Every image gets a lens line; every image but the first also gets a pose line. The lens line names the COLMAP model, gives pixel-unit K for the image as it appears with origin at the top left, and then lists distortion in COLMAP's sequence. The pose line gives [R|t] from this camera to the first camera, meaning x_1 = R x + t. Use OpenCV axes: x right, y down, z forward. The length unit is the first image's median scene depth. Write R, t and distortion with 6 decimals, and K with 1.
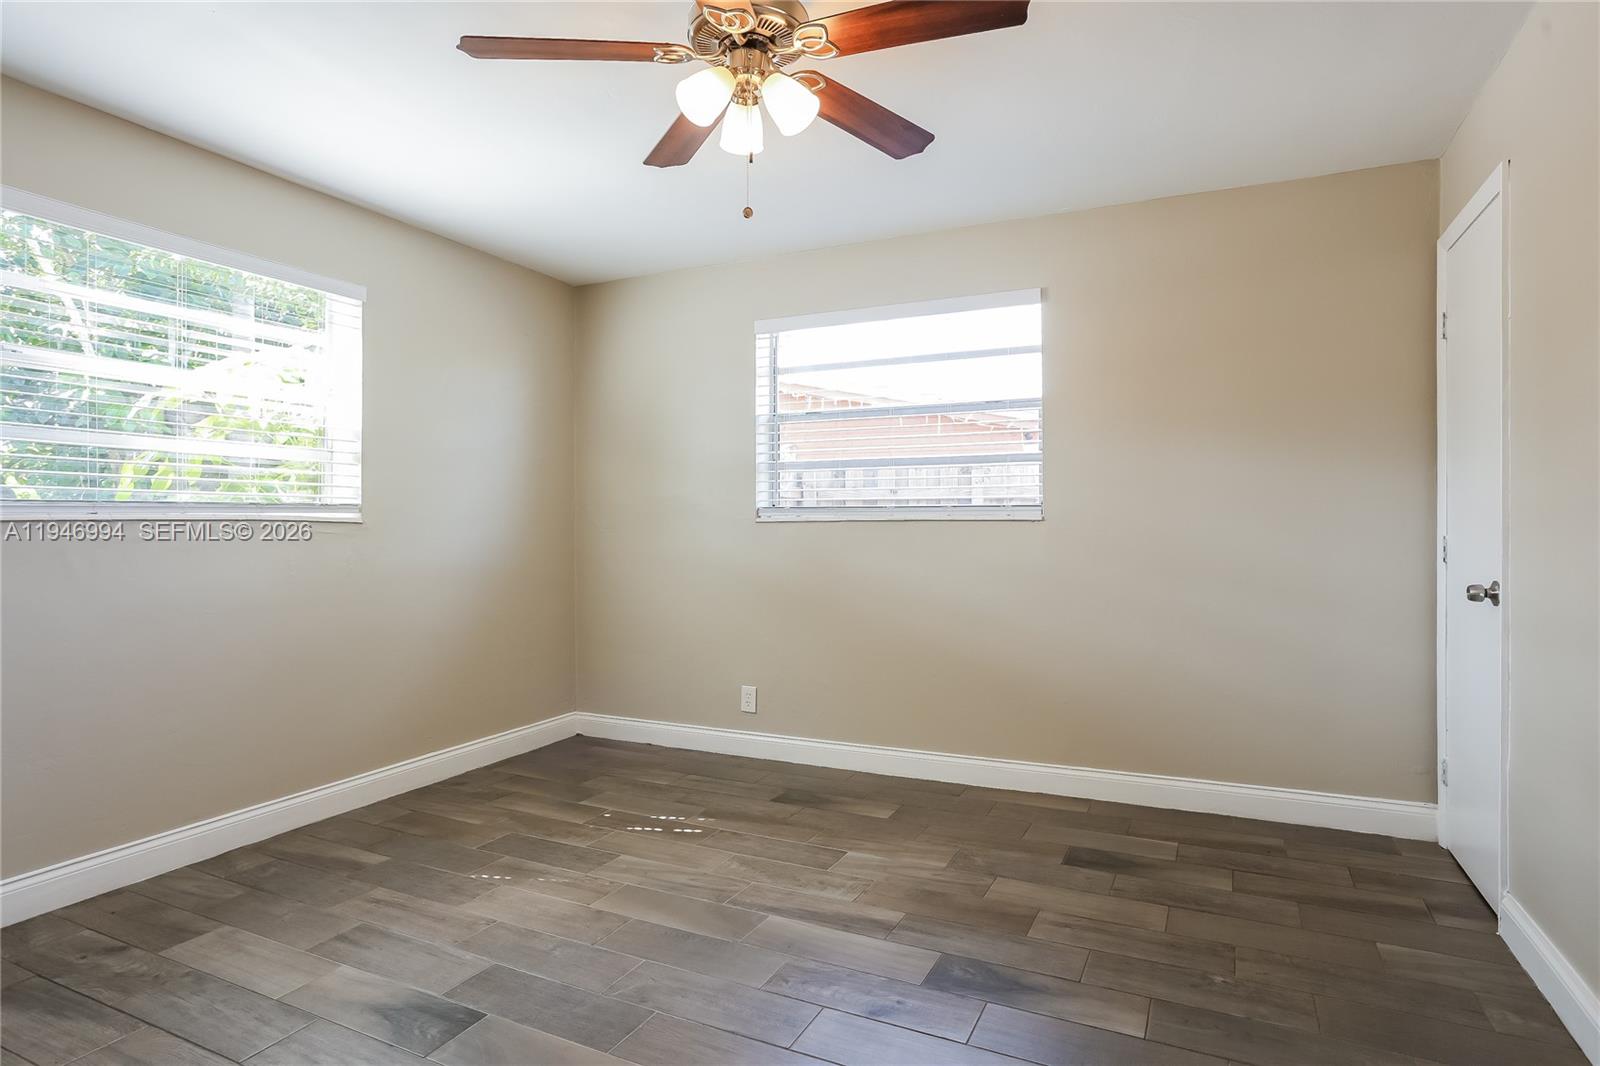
lens RADIAL K [[866.9, 0, 799.9], [0, 866.9, 526.6], [0, 0, 1]] dist [0.000240, 0.001265]
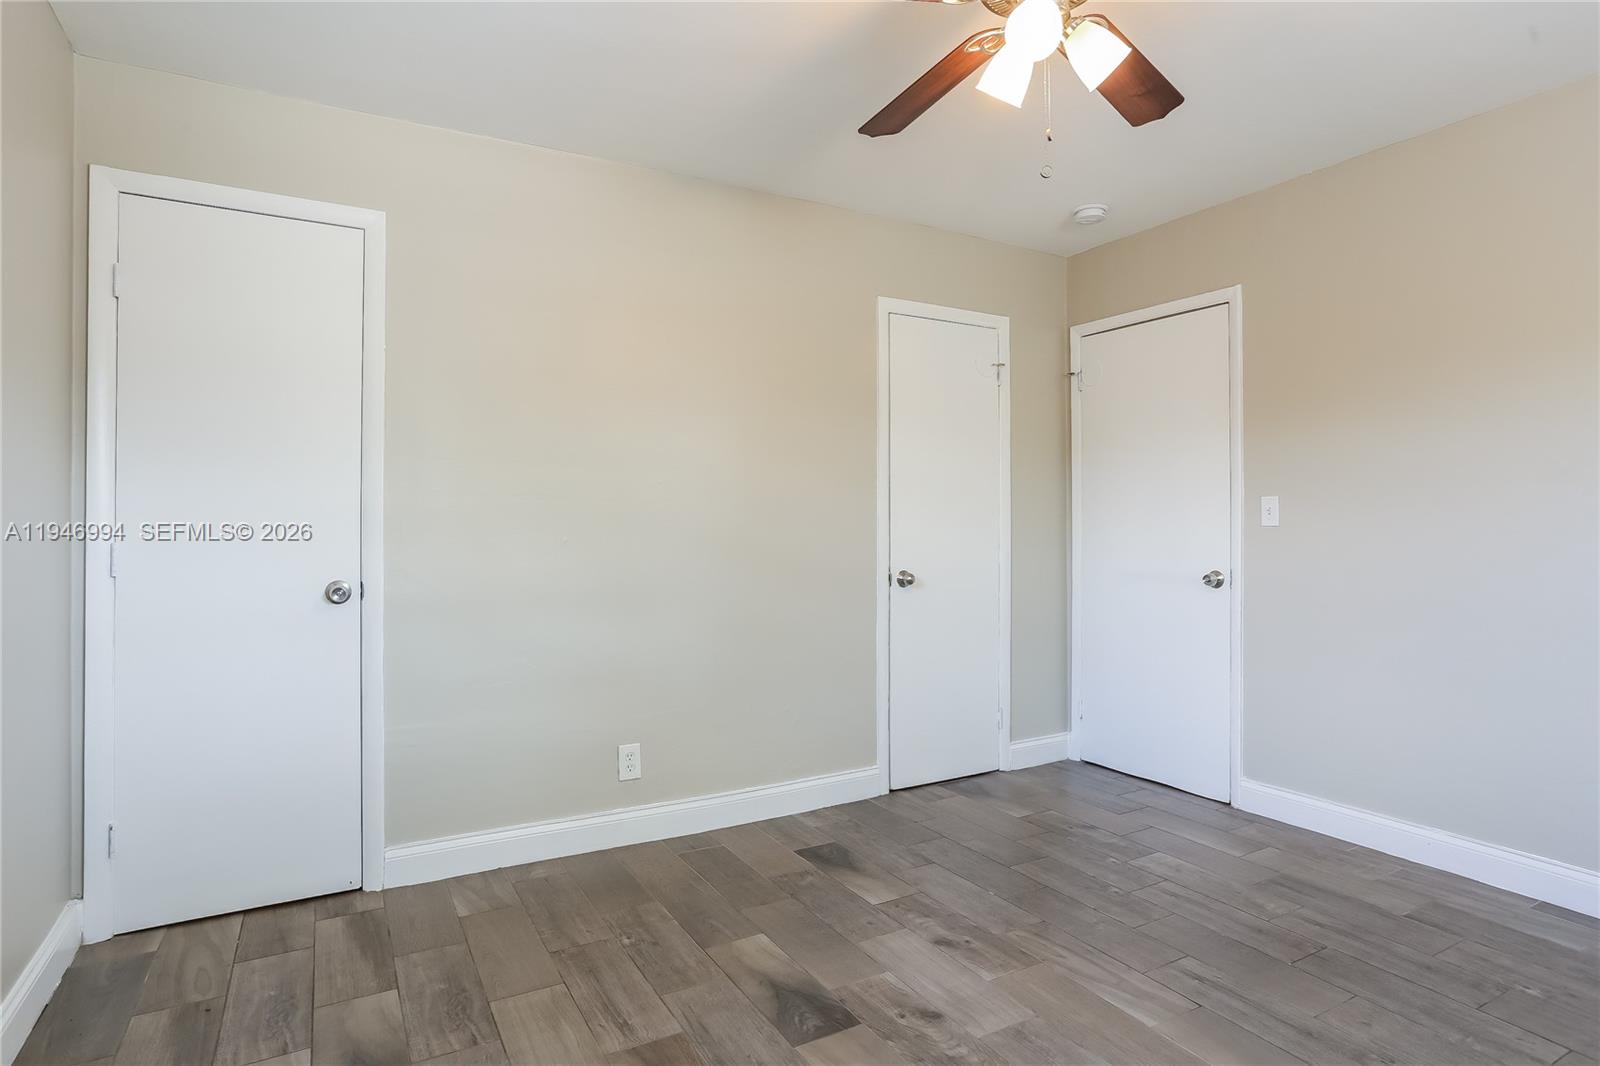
lens RADIAL K [[866.9, 0, 798.4], [0, 866.9, 523.8], [0, 0, 1]] dist [0.000240, 0.001265]
pose [[-0.818955, 0.001342, 0.573856, -0.306580], [0.003799, 0.999988, 0.003082, -0.017928], [-0.573845, 0.004704, -0.818951, 1.603937]]
